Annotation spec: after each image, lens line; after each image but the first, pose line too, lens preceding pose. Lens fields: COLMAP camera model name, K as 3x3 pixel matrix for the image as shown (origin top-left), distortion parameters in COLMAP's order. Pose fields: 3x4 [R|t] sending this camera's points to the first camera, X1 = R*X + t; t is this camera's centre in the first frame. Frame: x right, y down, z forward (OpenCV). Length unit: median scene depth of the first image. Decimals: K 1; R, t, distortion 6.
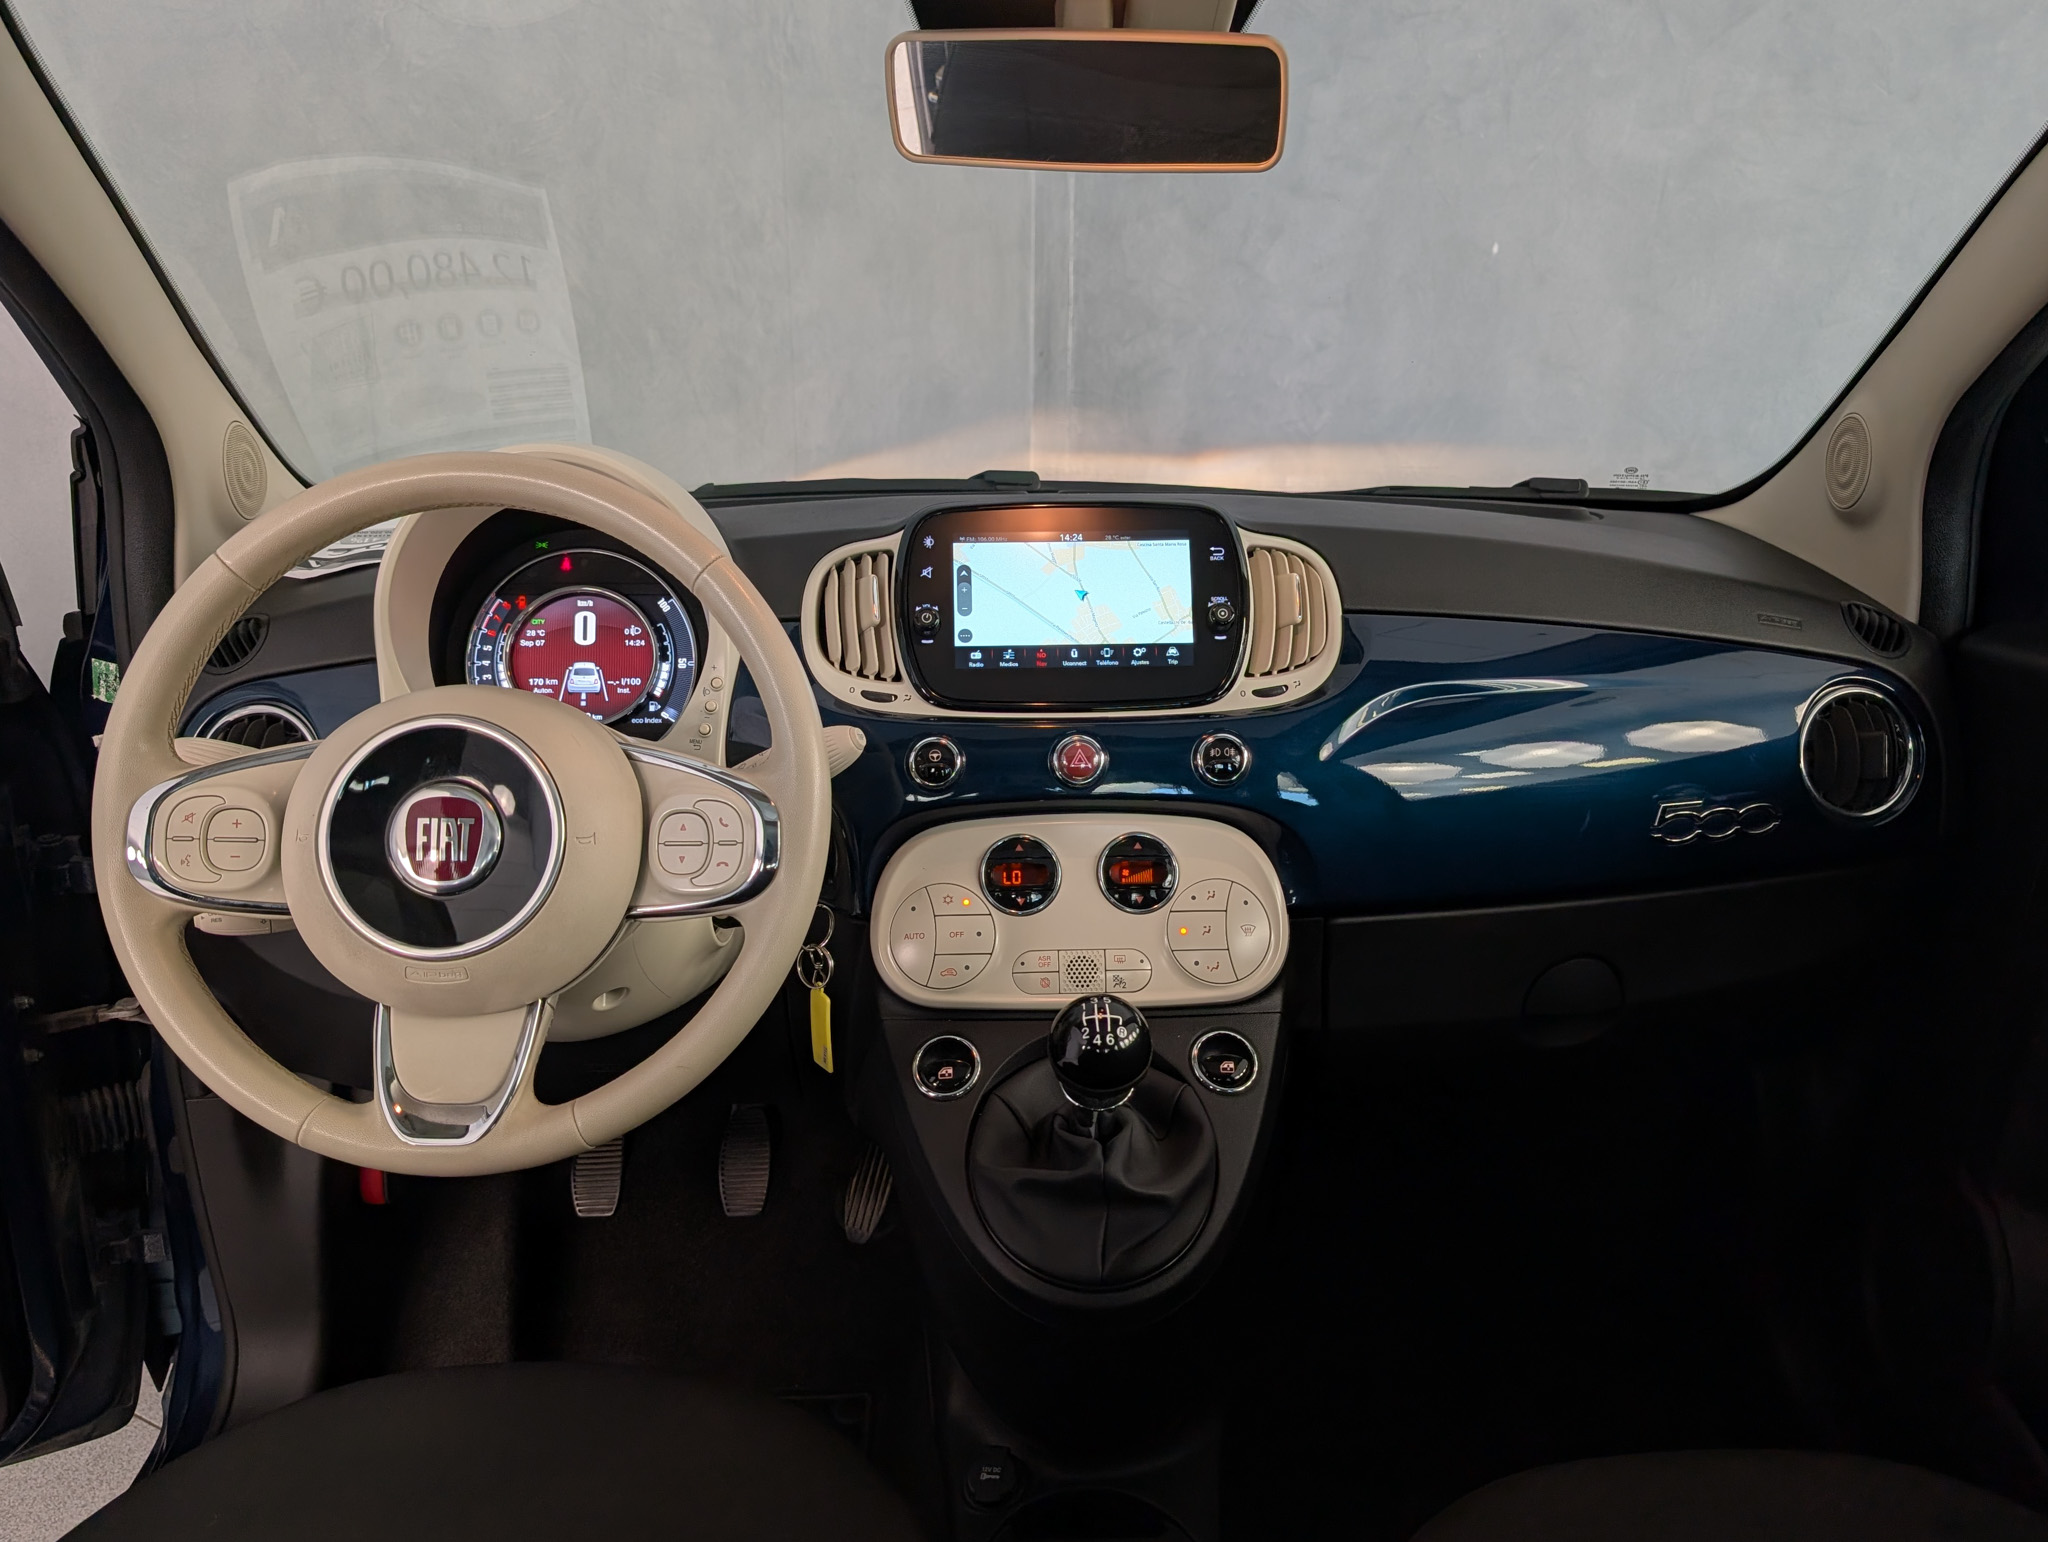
lens RADIAL K [[1604.4, 0, 947.9], [0, 1604.4, 782.0], [0, 0, 1]] dist [0.023318, -0.031605]
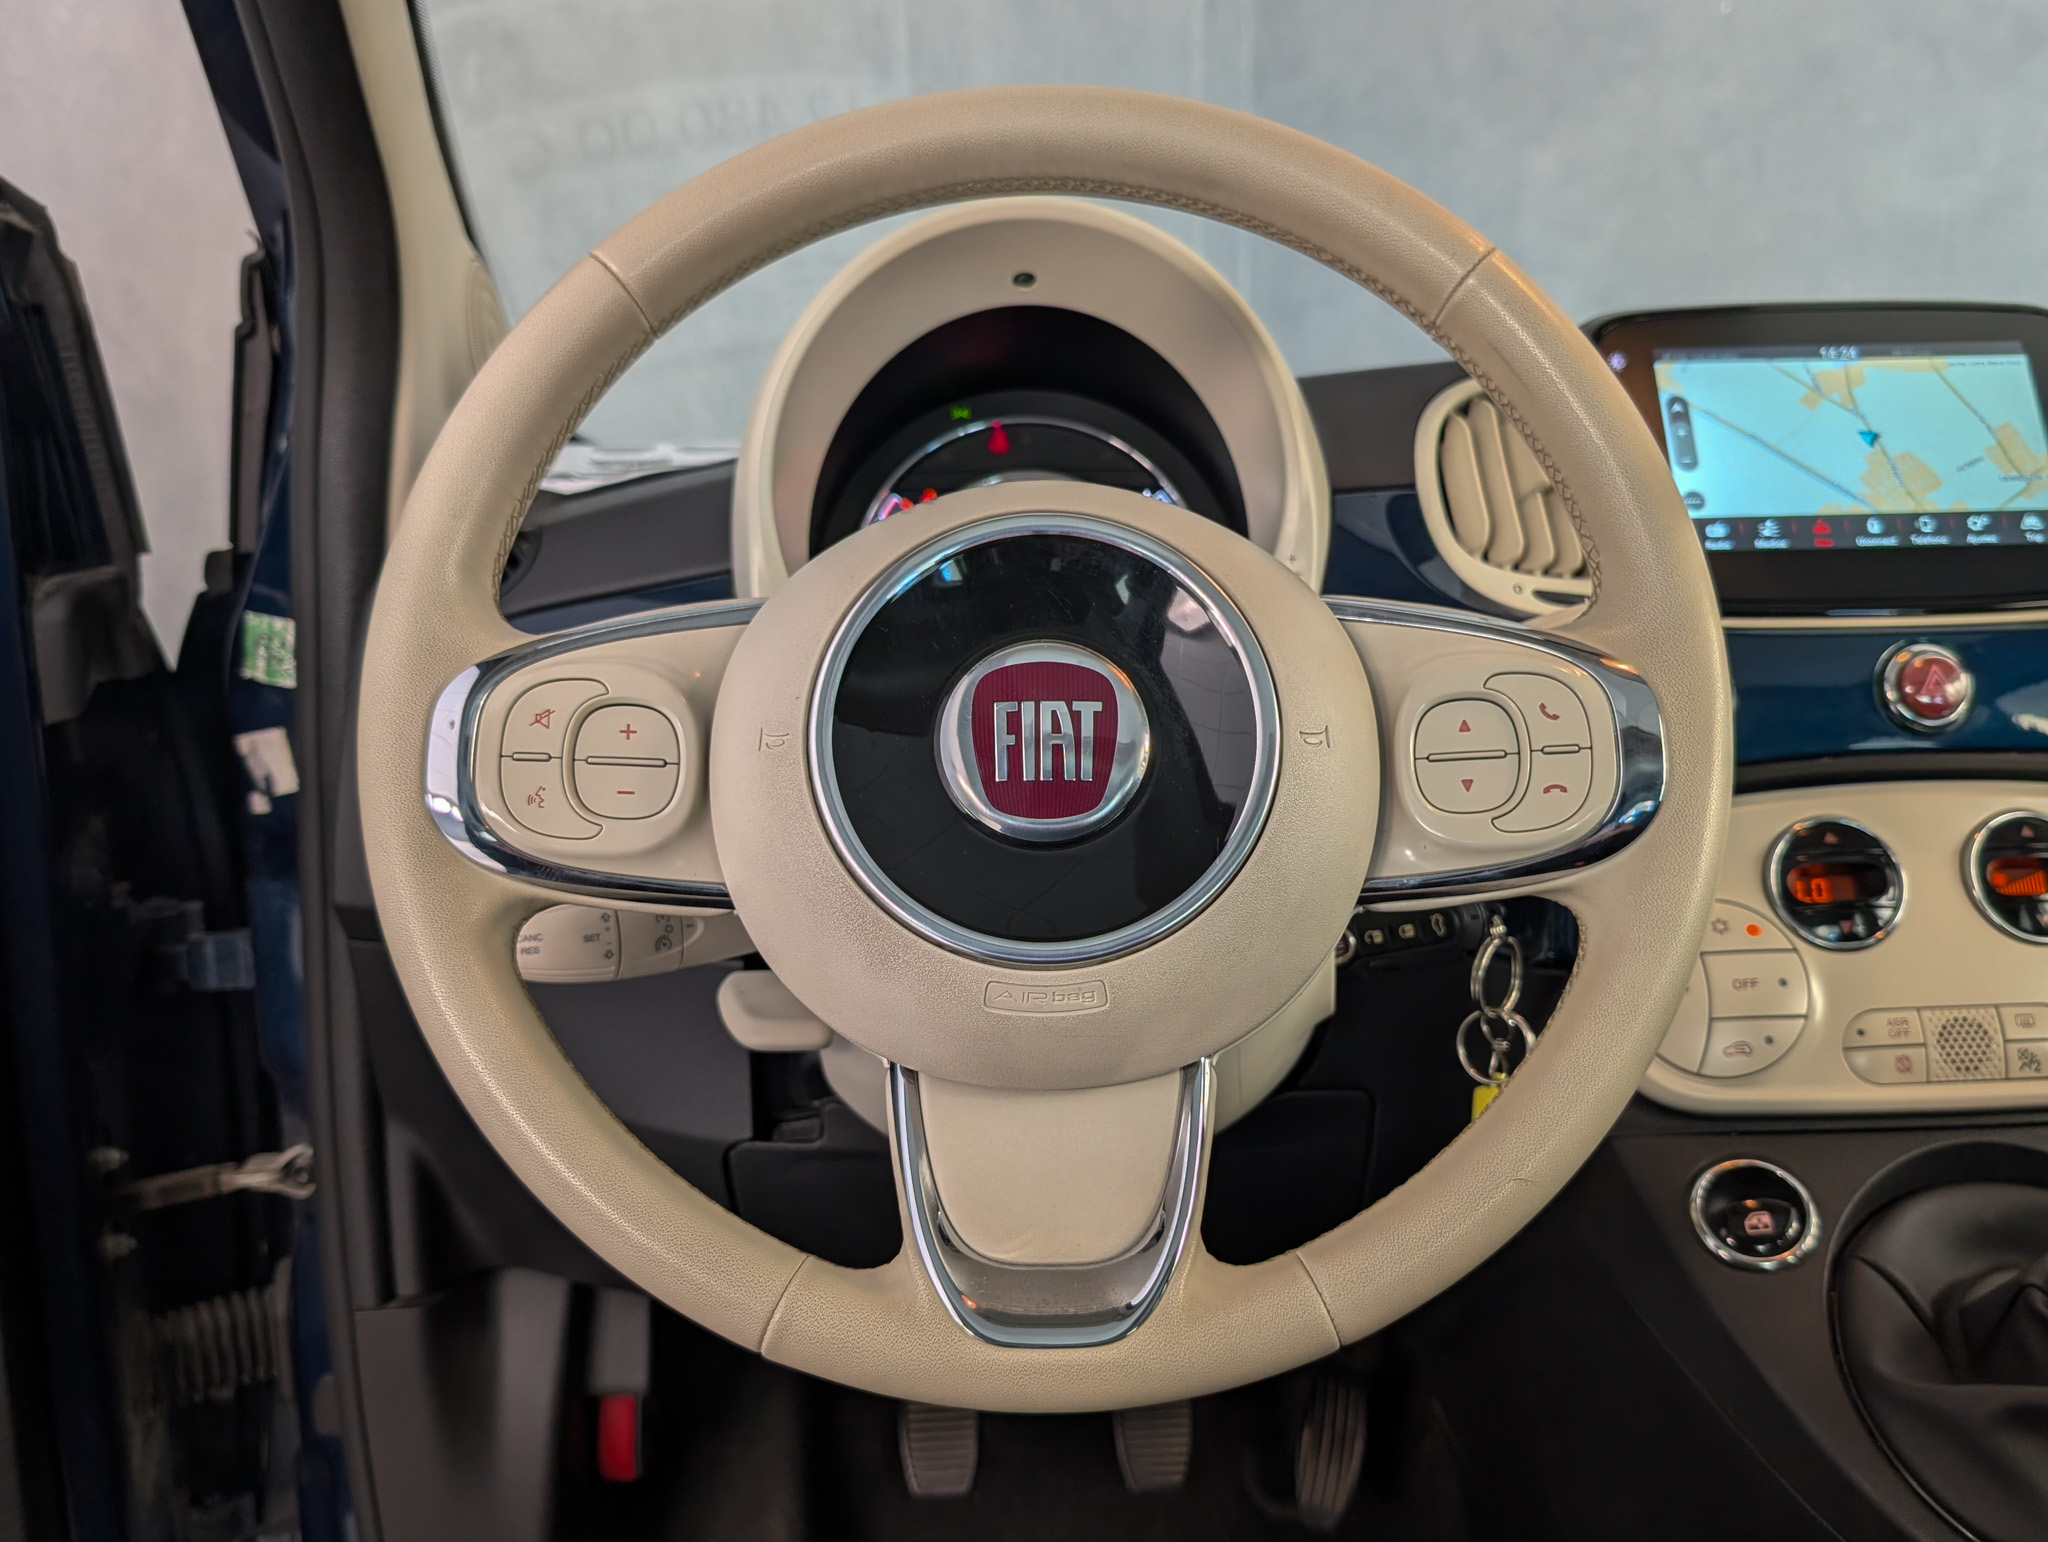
lens RADIAL K [[1732.6, 0, 1009.2], [0, 1732.6, 759.9], [0, 0, 1]] dist [0.029258, -0.057966]
pose [[0.999856, -0.016522, 0.003938, -0.260727], [0.016897, 0.991171, -0.131508, 0.091889], [-0.001730, 0.131556, 0.991307, 0.355331]]
